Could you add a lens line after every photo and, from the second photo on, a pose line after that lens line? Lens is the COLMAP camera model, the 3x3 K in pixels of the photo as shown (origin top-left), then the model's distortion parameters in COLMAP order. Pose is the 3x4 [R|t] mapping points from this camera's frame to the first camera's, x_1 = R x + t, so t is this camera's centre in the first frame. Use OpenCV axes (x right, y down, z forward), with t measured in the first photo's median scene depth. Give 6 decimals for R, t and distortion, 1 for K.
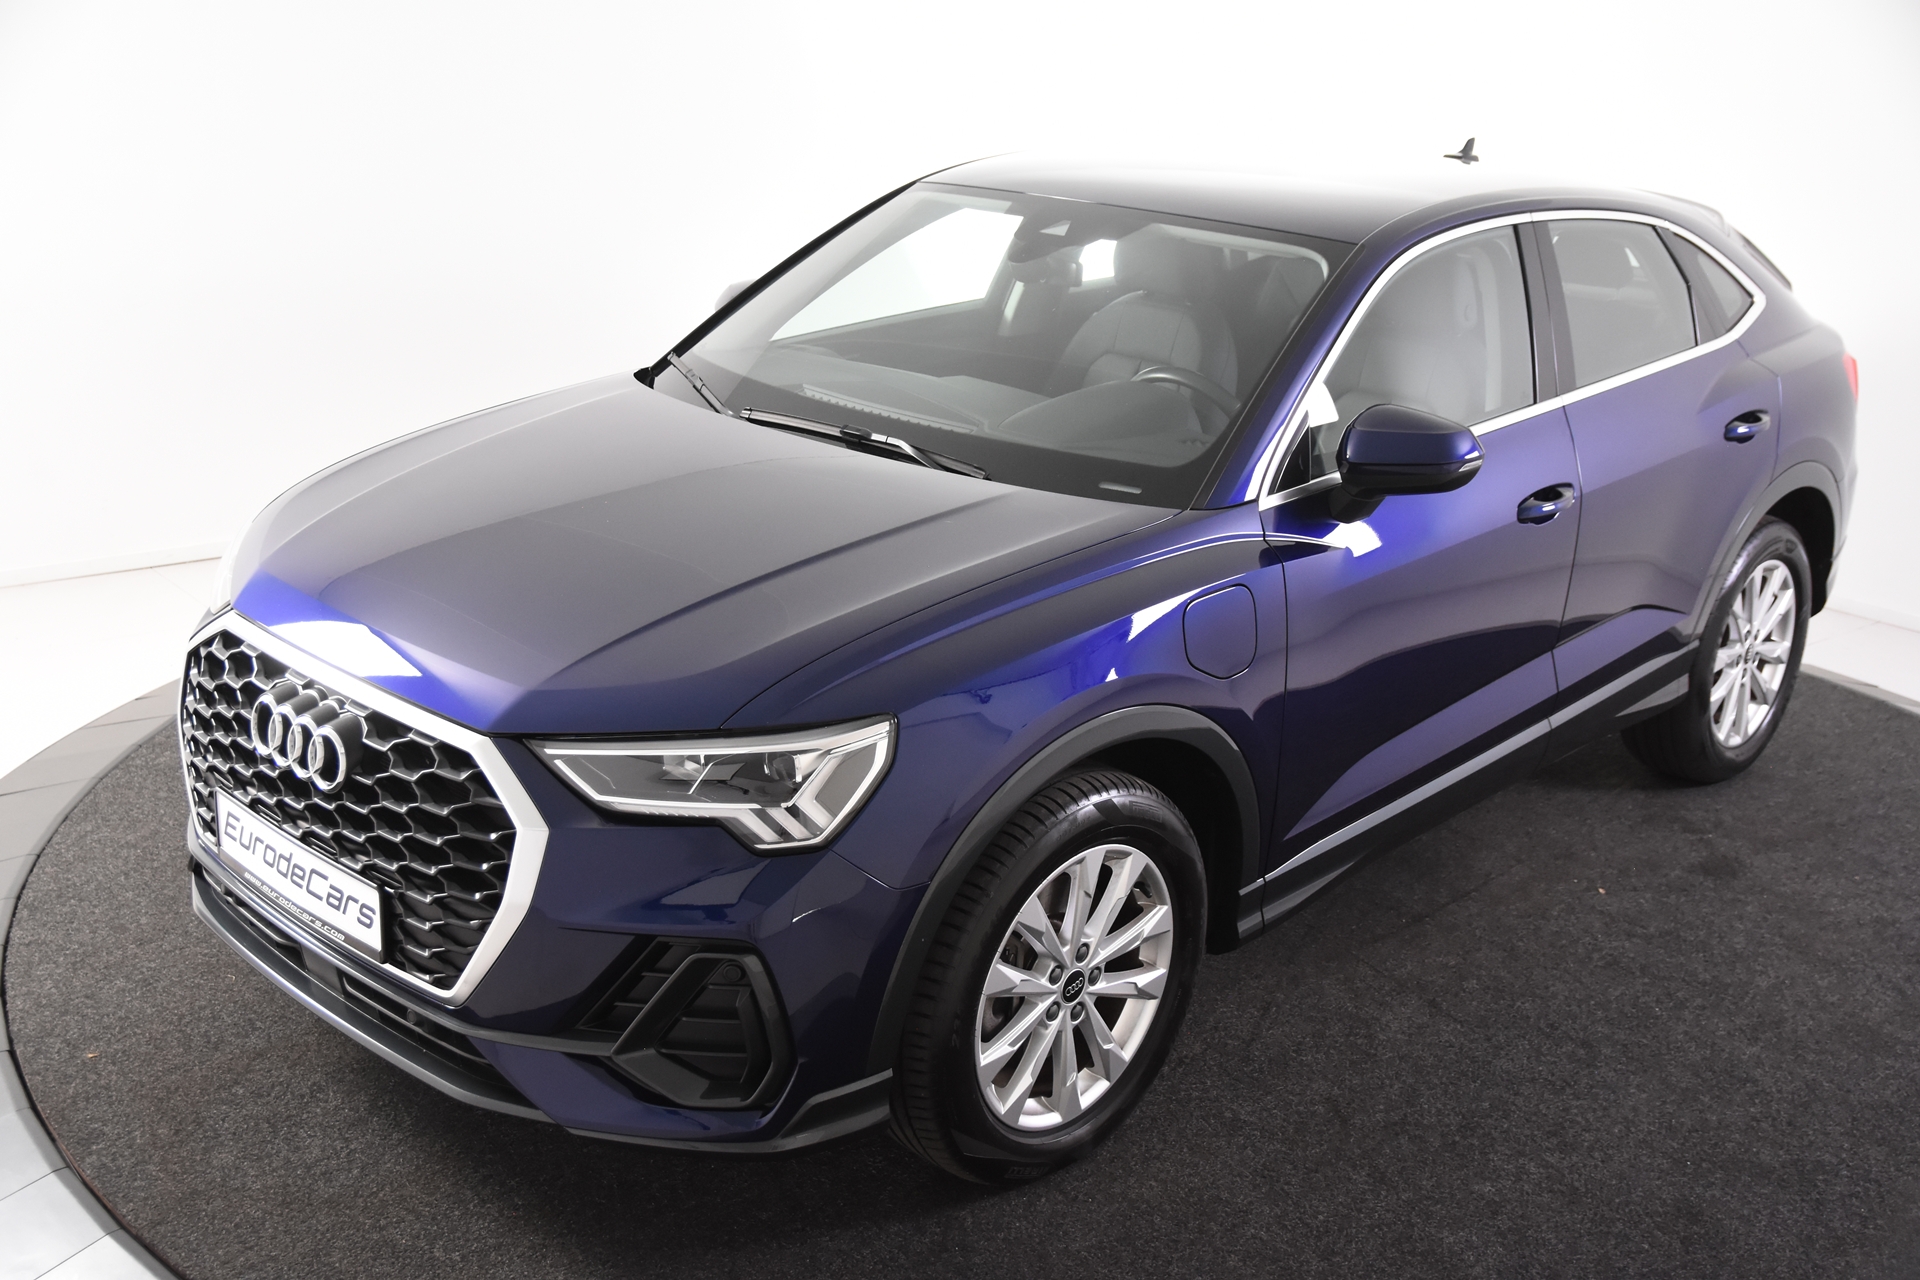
lens RADIAL K [[2055.9, 0, 962.9], [0, 2055.9, 651.4], [0, 0, 1]] dist [0.037799, 0.000000]
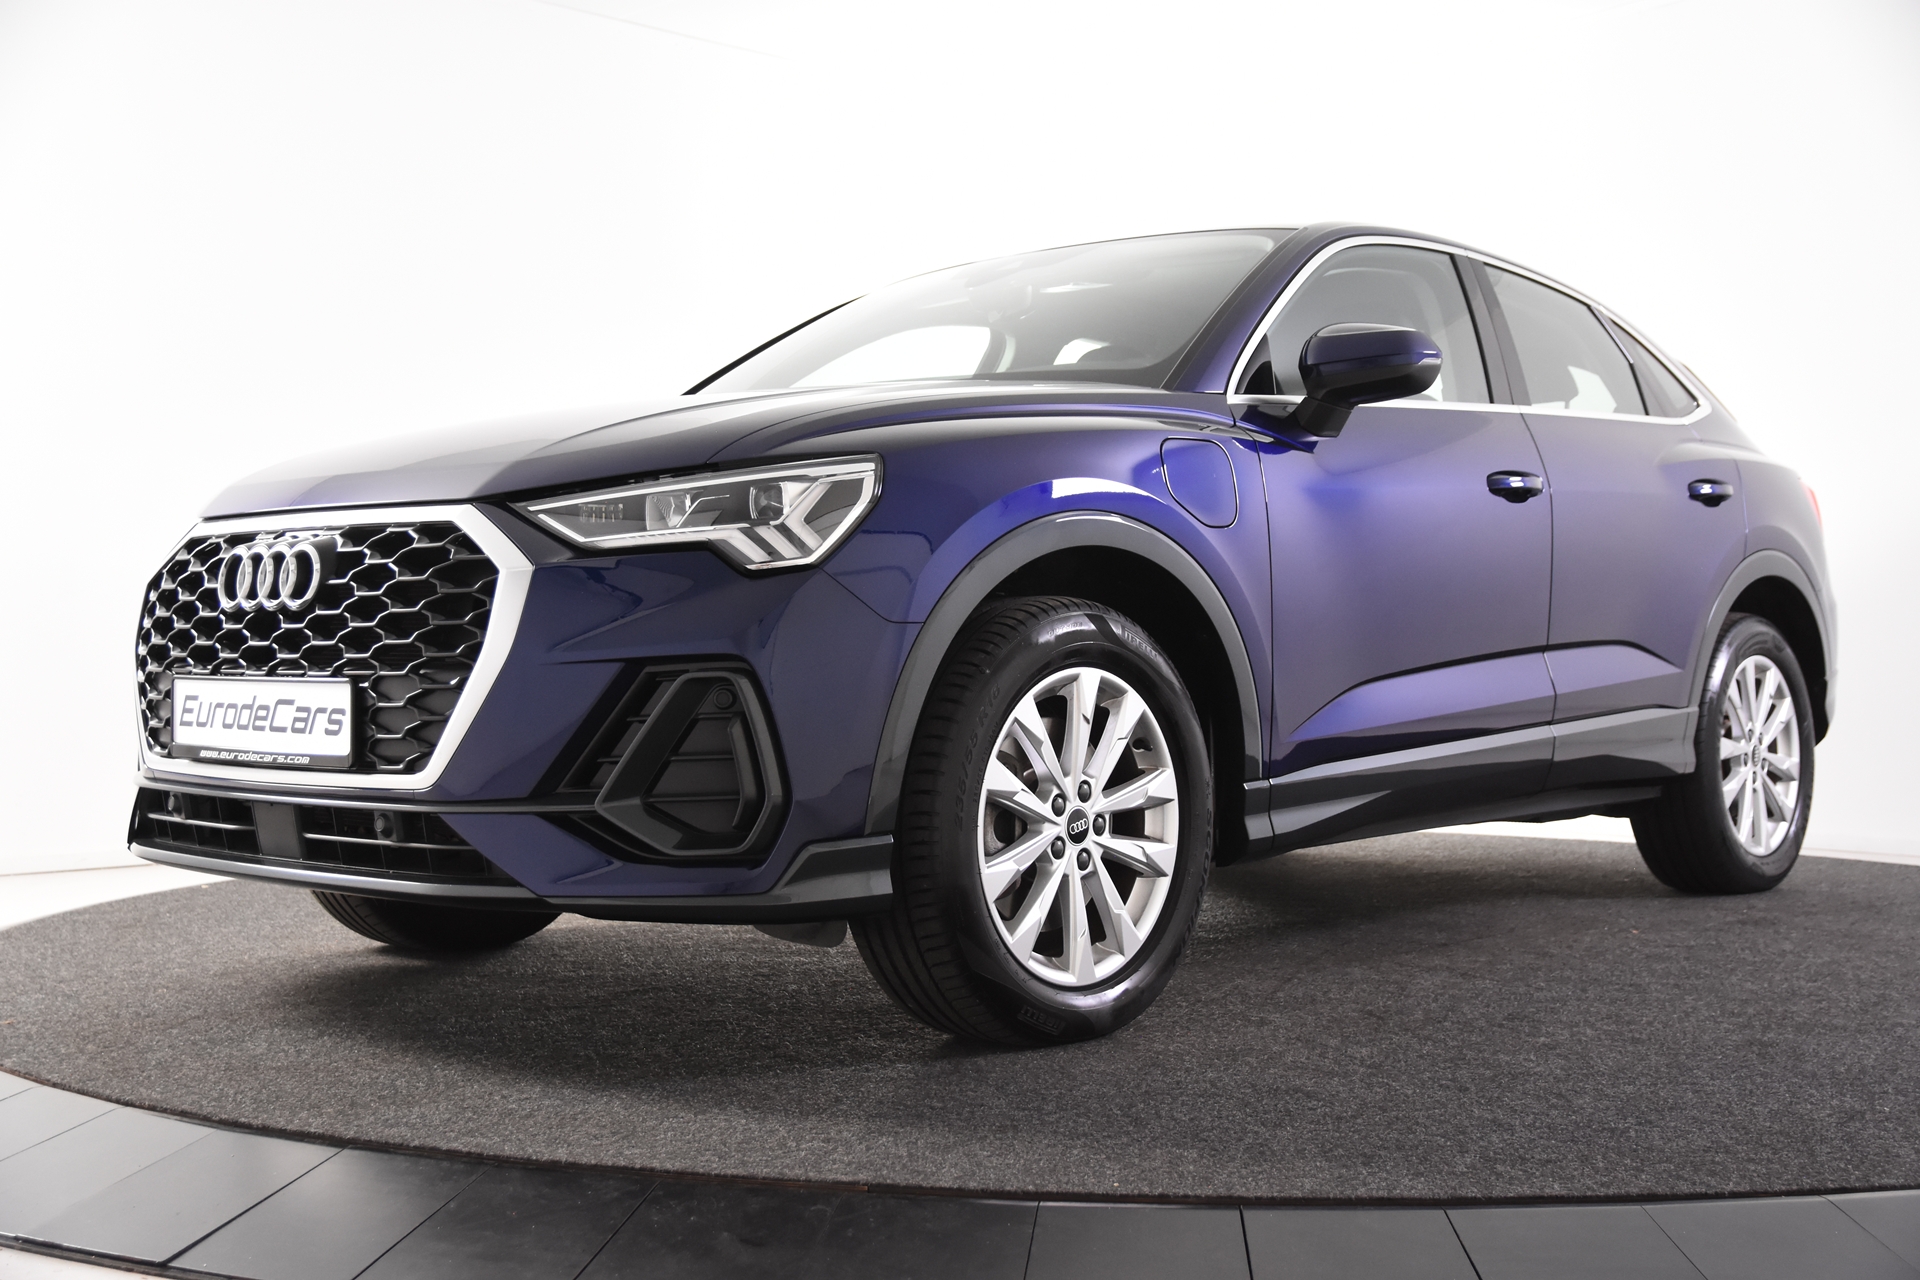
lens RADIAL K [[2225.2, 0, 963.1], [0, 2225.2, 638.7], [0, 0, 1]] dist [0.063777, 0.000000]
pose [[0.998413, -0.046587, 0.031649, -0.029279], [0.054316, 0.945071, -0.322320, 0.435614], [-0.014895, 0.323527, 0.946102, 0.002979]]
